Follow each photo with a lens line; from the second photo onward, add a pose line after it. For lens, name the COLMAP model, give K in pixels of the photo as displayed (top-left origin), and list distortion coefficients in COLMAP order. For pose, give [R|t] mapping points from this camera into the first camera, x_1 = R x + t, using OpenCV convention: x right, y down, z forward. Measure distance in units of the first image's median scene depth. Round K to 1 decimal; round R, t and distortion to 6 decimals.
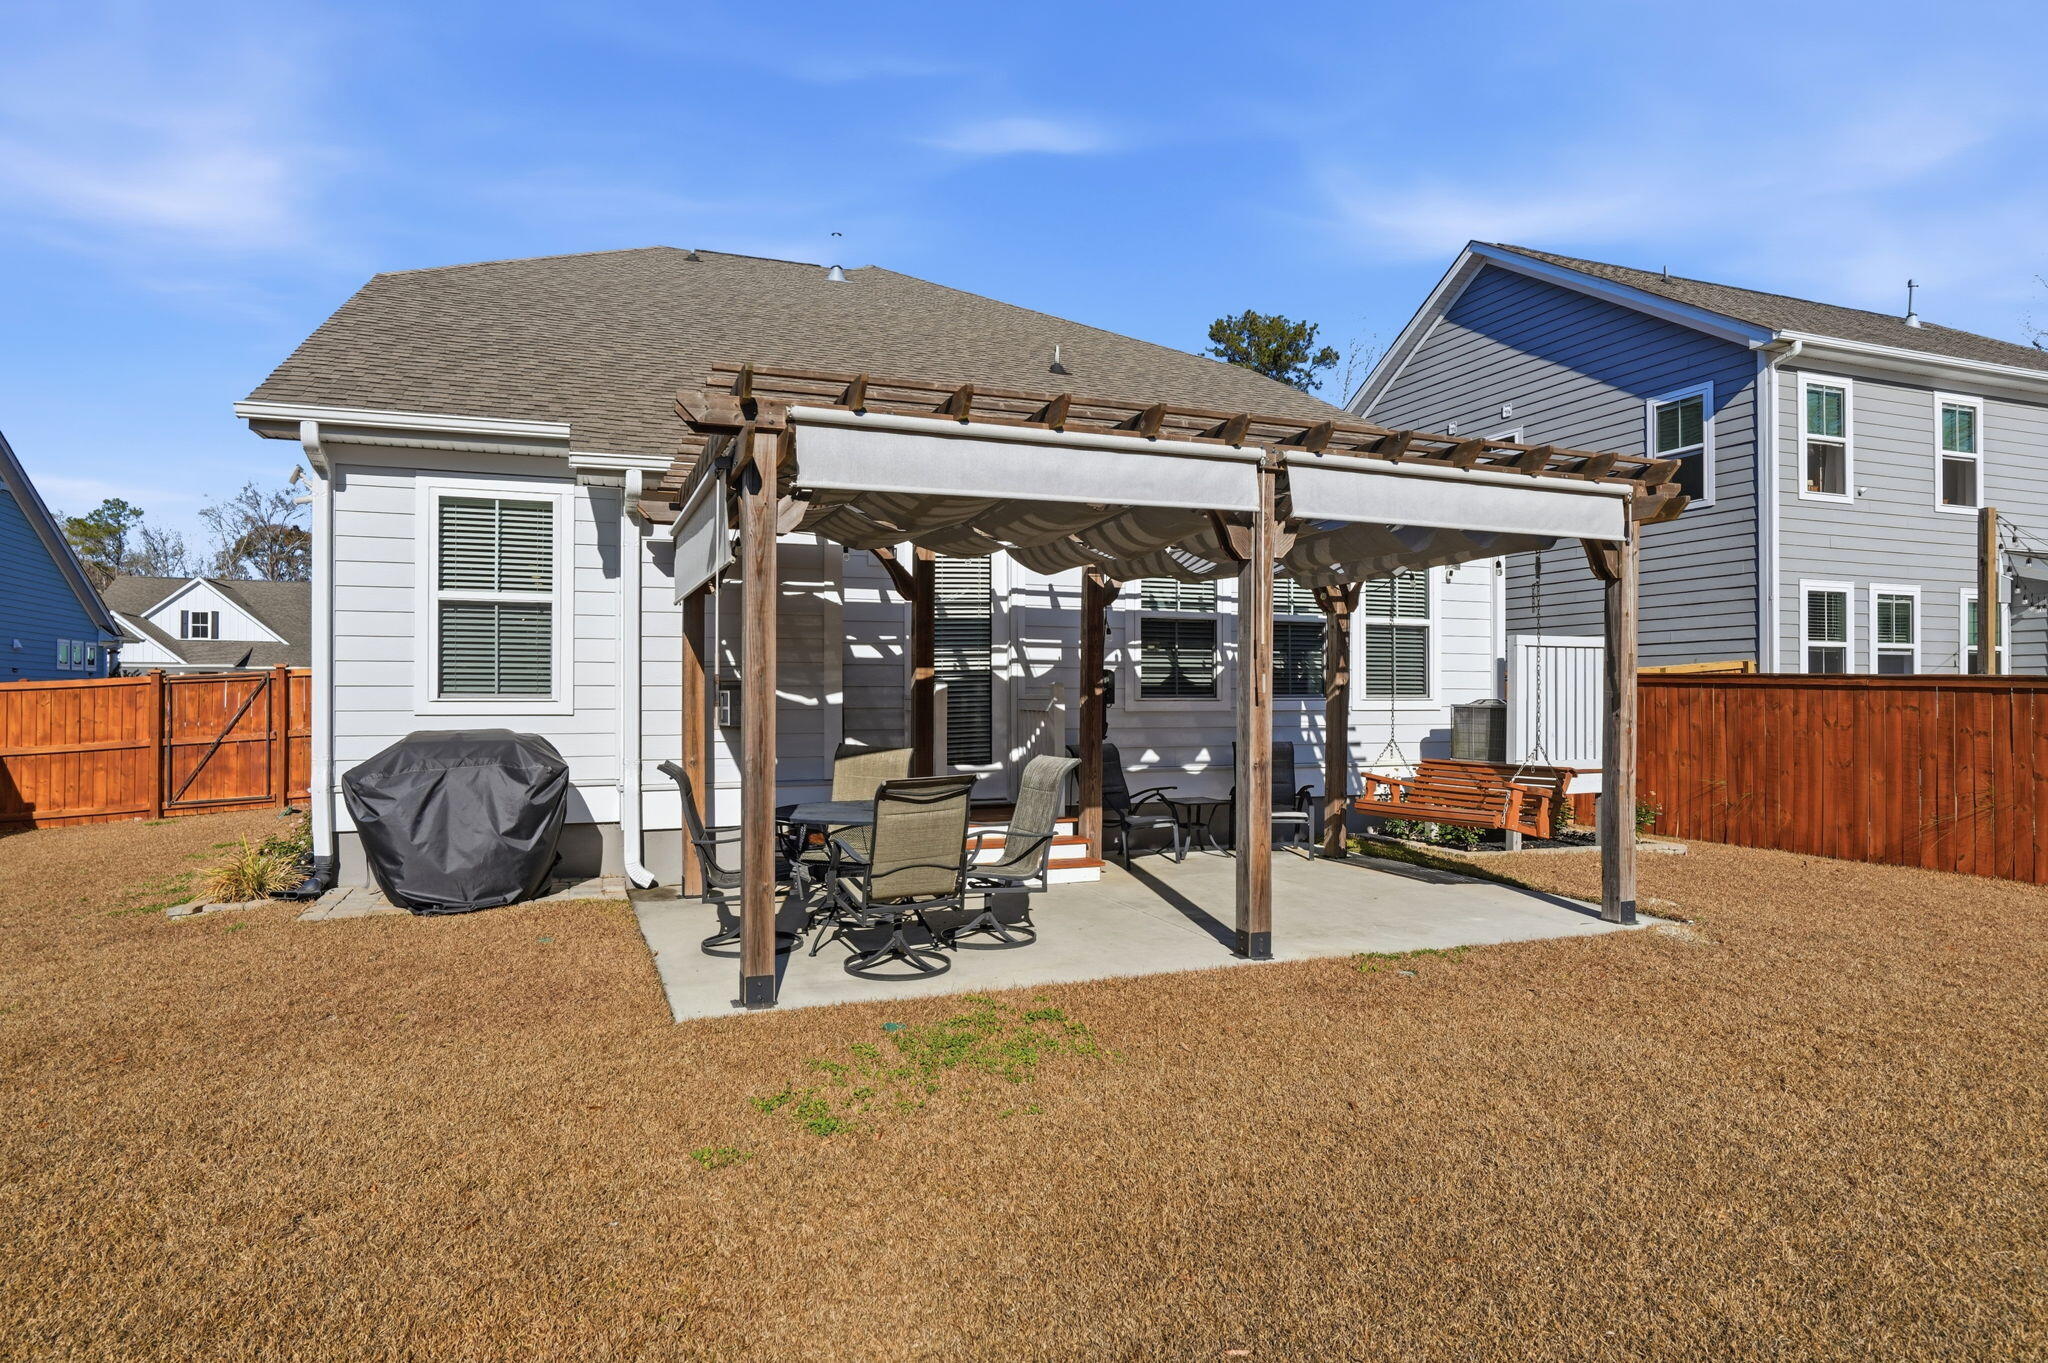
lens RADIAL K [[1159.9, 0, 1024.0], [0, 1159.9, 681.5], [0, 0, 1]] dist [-0.002671, -0.000694]
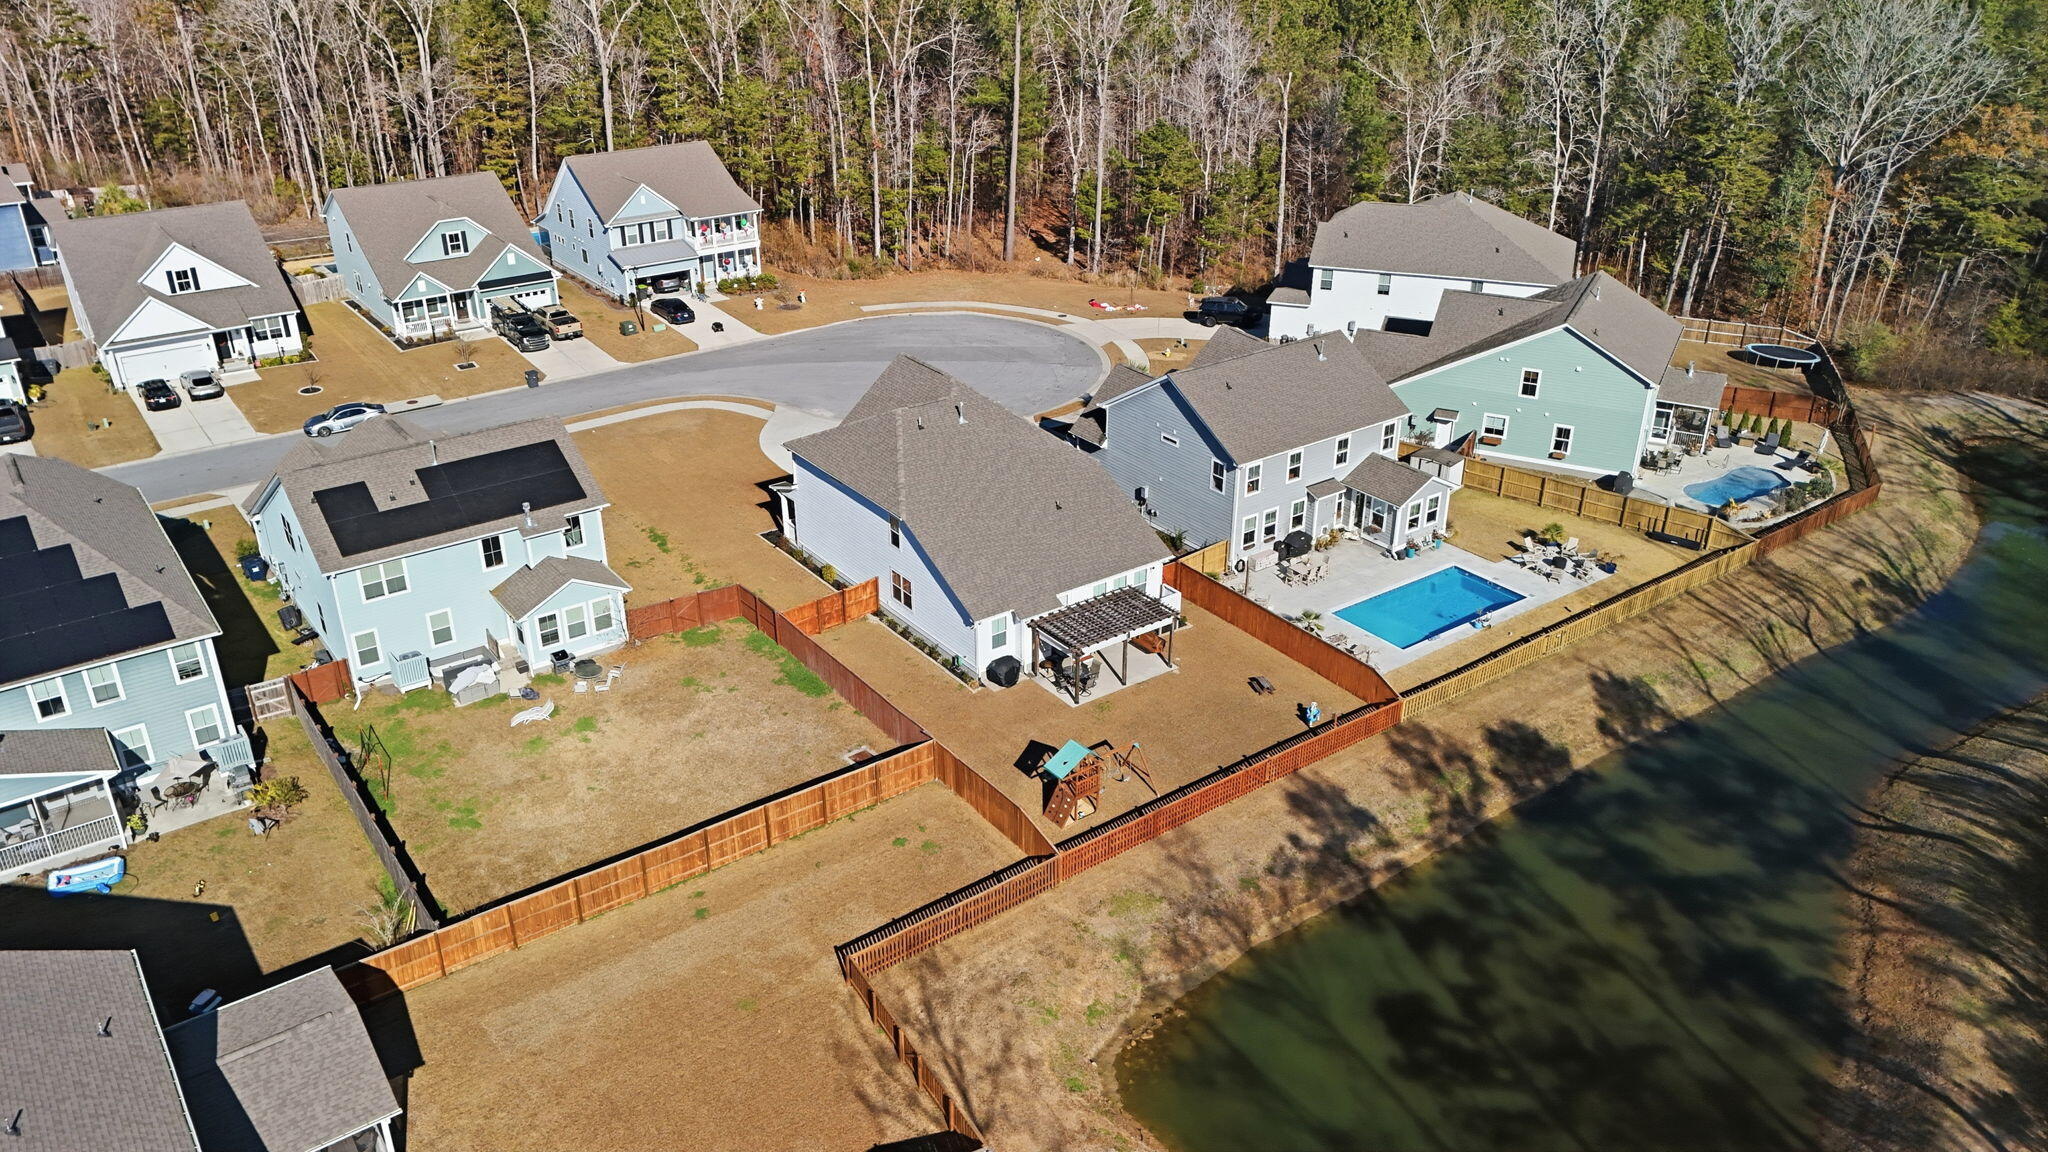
lens RADIAL K [[1500.3, 0, 1019.1], [0, 1500.3, 576.4], [0, 0, 1]] dist [0.089511, -0.097130]
pose [[0.966271, -0.116089, 0.229876, -1.136879], [-0.002280, 0.888741, 0.458403, -2.096590], [-0.257516, -0.443466, 0.858501, -2.992721]]
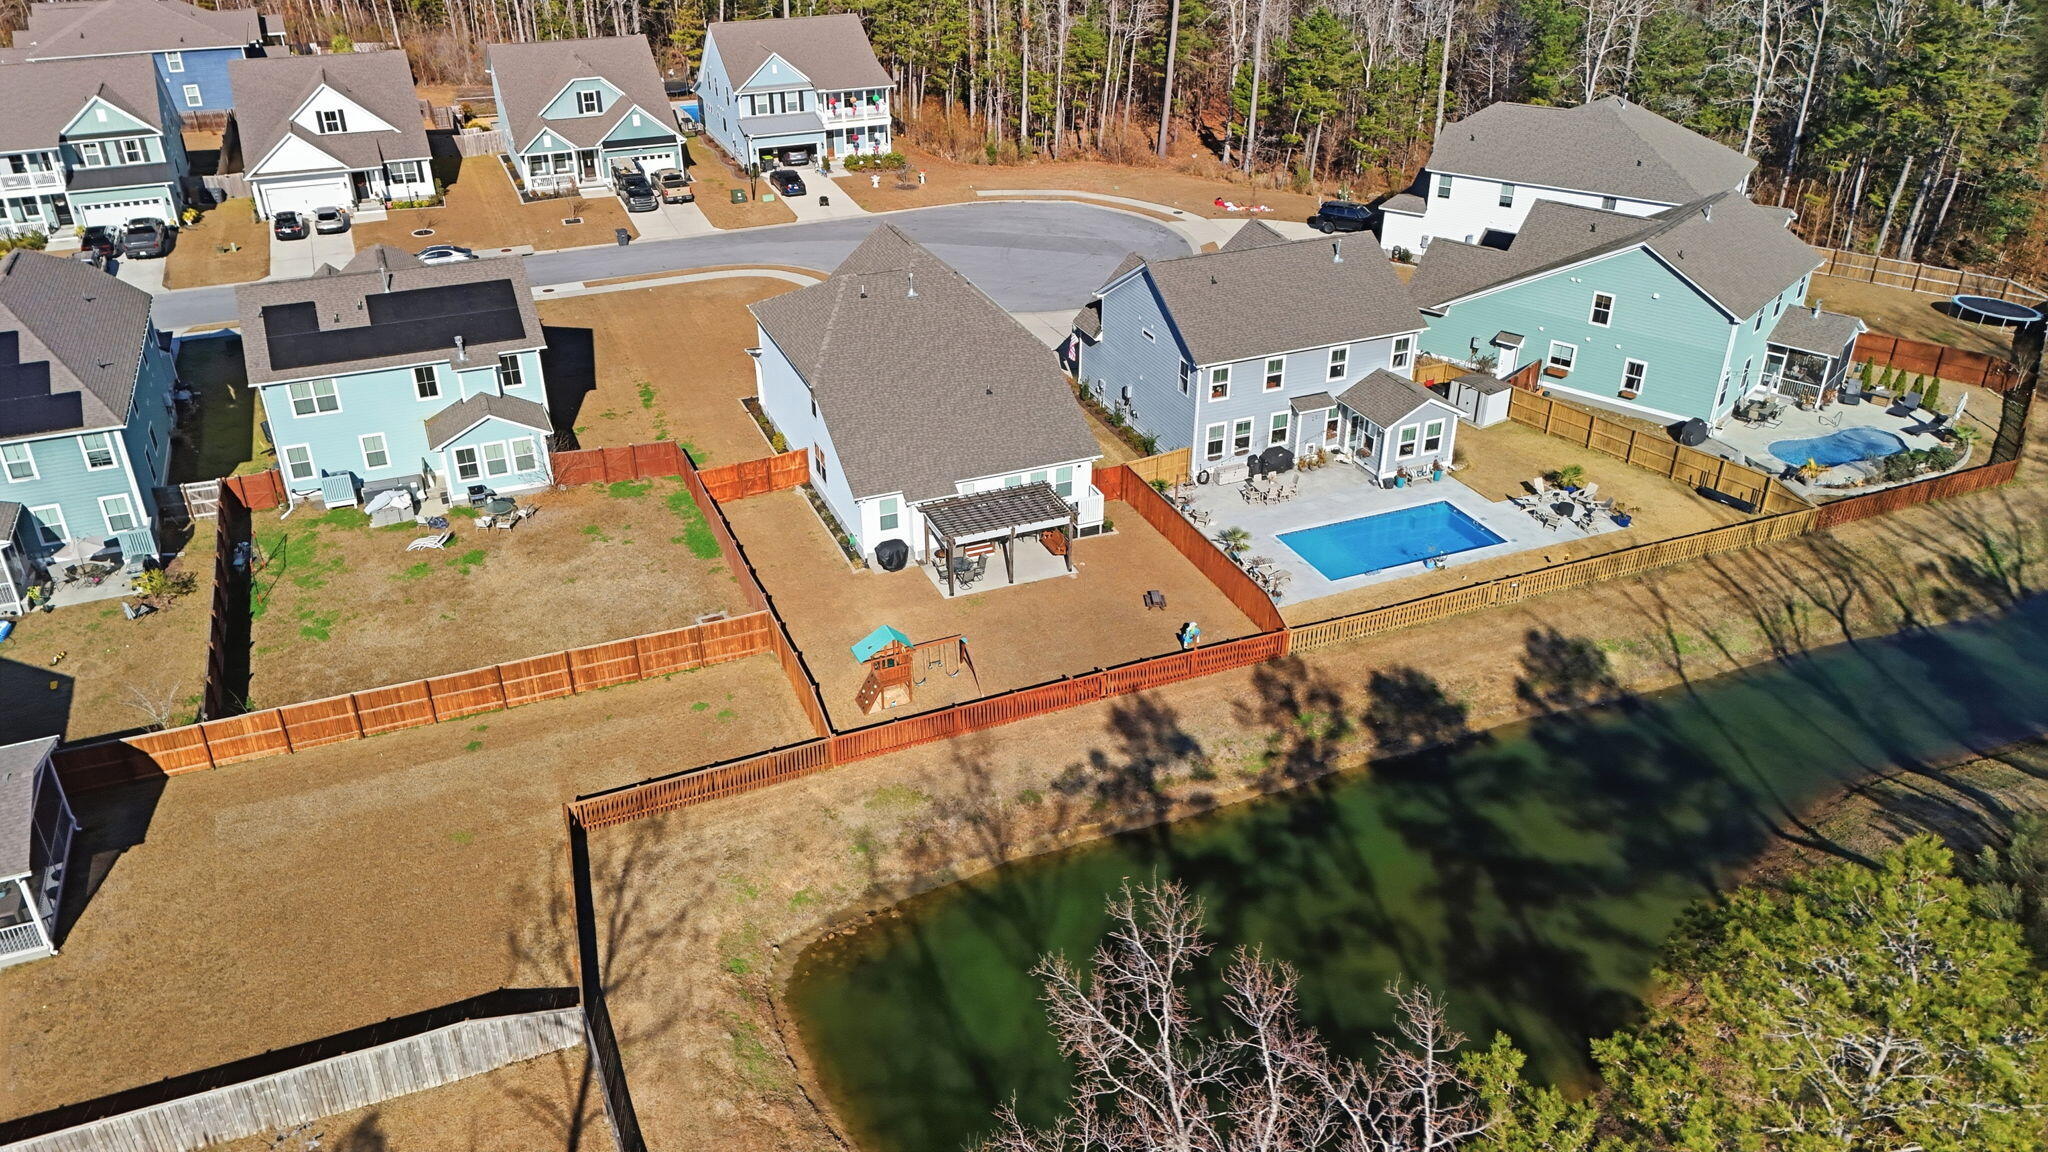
lens RADIAL K [[1500.3, 0, 1019.1], [0, 1500.3, 576.4], [0, 0, 1]] dist [0.089511, -0.097130]
pose [[0.999655, -0.014589, 0.021854, 0.009464], [0.001615, 0.864243, 0.503072, -1.913274], [-0.026226, -0.502863, 0.863968, -3.018318]]
